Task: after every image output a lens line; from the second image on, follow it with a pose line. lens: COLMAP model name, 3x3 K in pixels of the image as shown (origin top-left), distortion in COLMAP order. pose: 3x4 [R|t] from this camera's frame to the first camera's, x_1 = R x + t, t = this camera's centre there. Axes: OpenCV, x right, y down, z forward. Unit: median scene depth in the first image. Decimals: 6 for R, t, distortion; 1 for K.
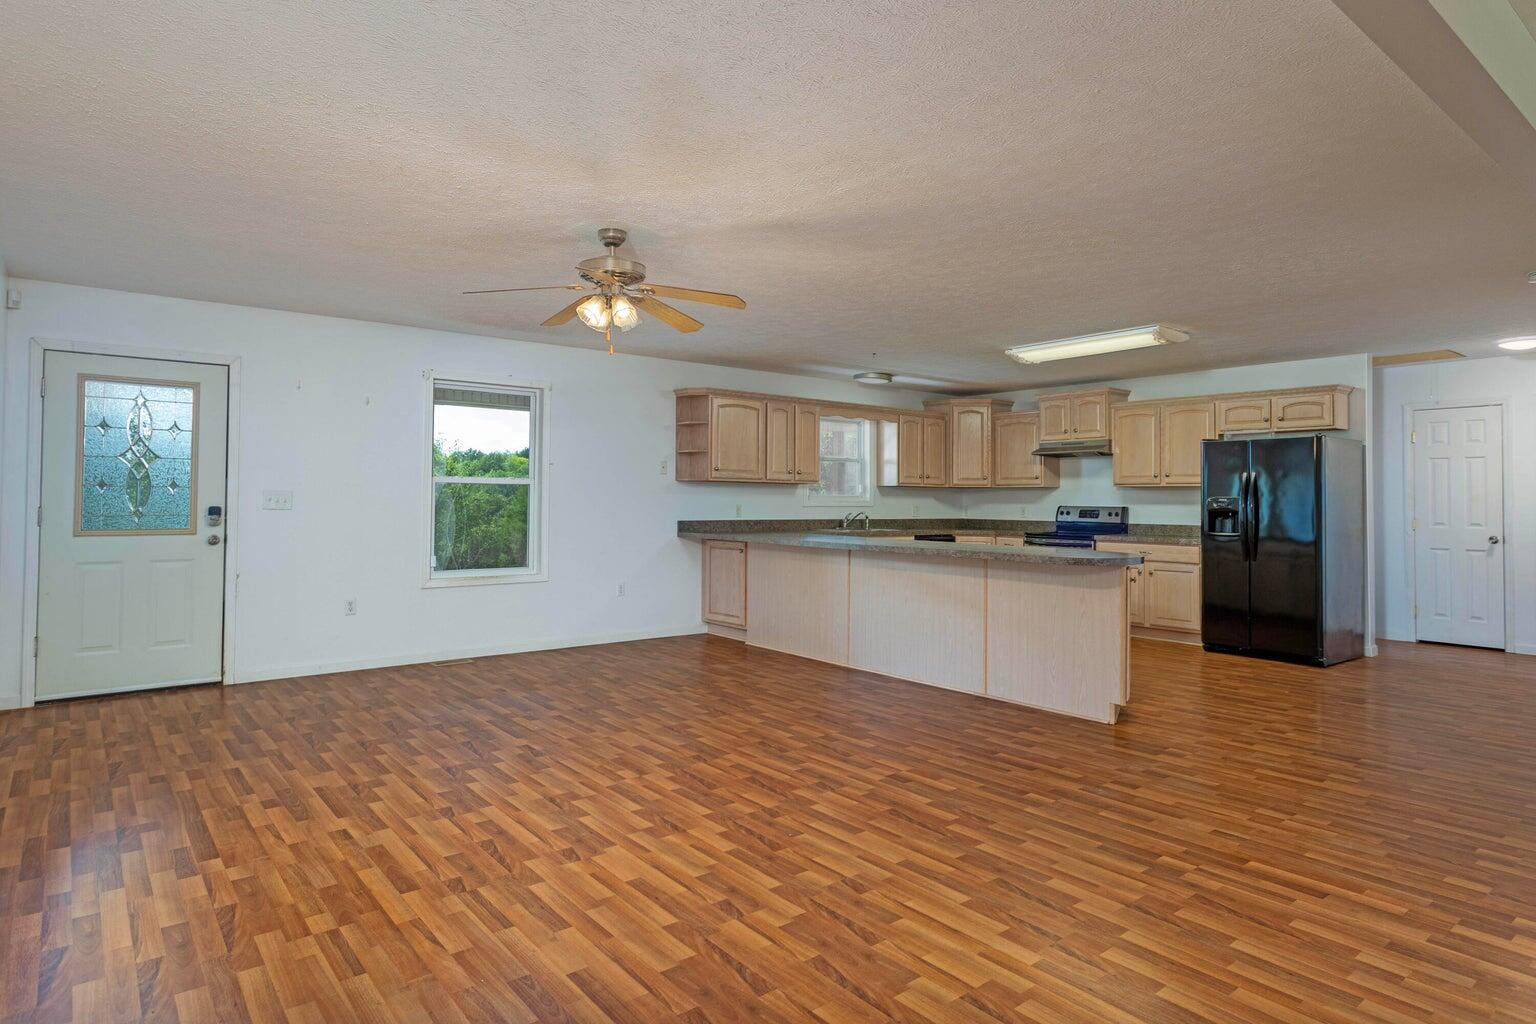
lens RADIAL K [[883.4, 0, 761.0], [0, 883.4, 475.8], [0, 0, 1]] dist [-0.013912, -0.002761]
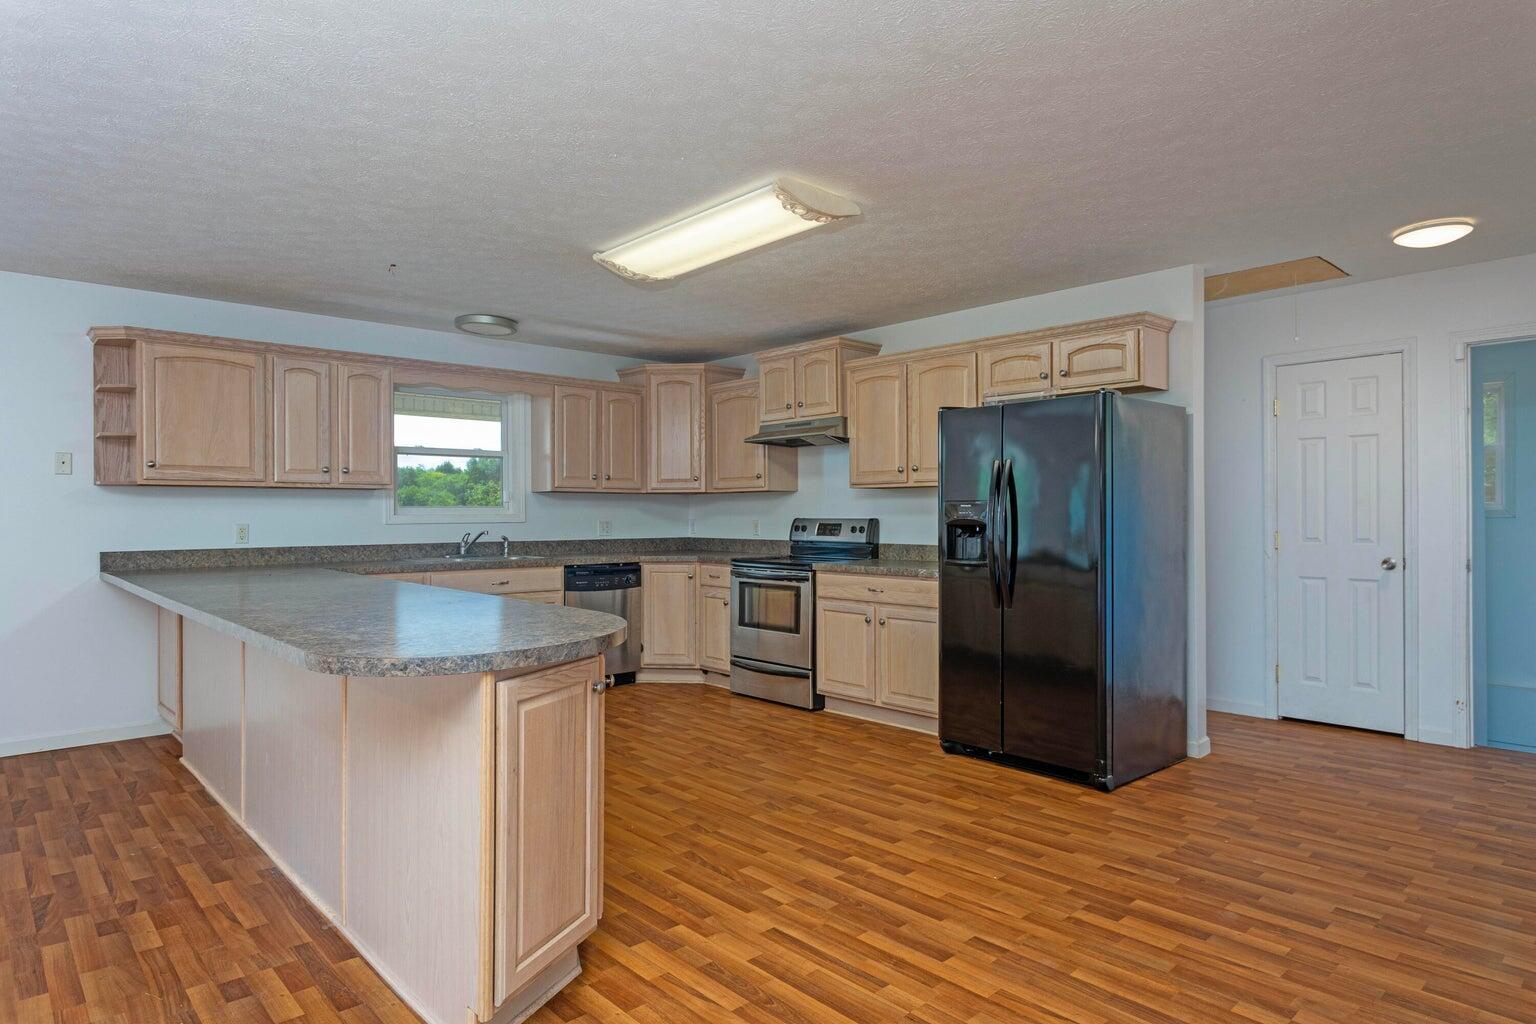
lens RADIAL K [[902.0, 0, 766.3], [0, 902.0, 513.7], [0, 0, 1]] dist [-0.020664, 0.003475]
pose [[0.996516, -0.012688, 0.082433, 0.261346], [0.010358, 0.999536, 0.028639, 0.010711], [-0.082758, -0.027685, 0.996185, 0.305678]]
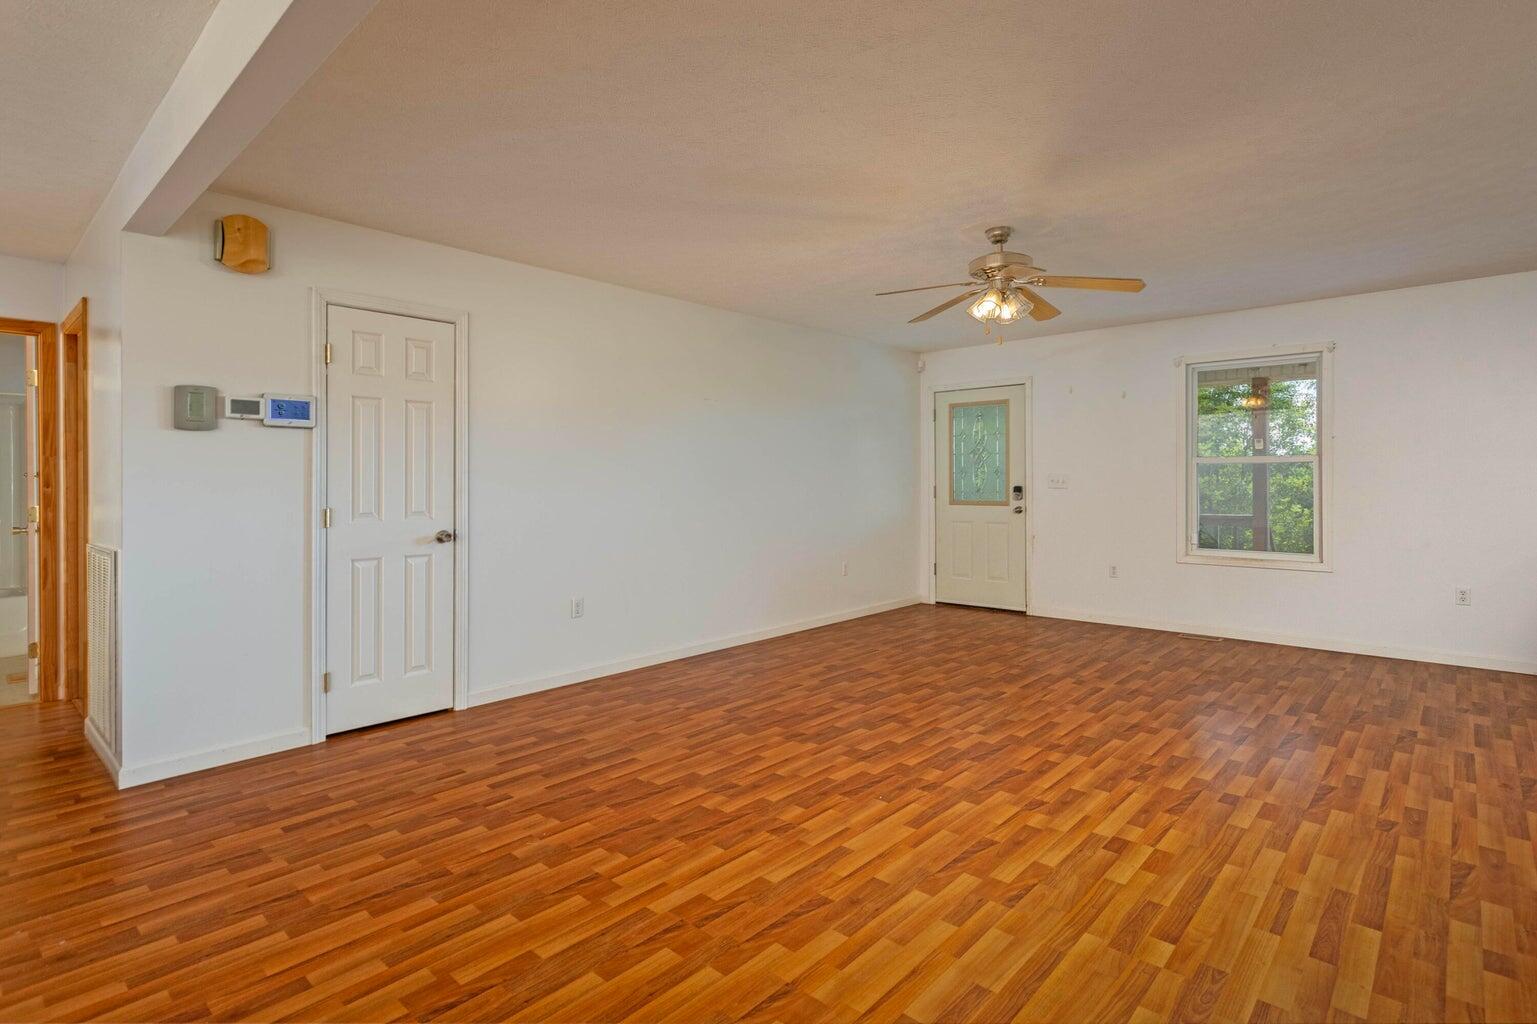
lens RADIAL K [[758.4, 0, 763.6], [0, 758.4, 476.1], [0, 0, 1]] dist [-0.005531, 0.000242]
pose [[0.163834, -0.008345, -0.986453, 1.414169], [0.029311, 0.999564, -0.003588, 0.032011], [0.986052, -0.028326, 0.164007, 1.122335]]
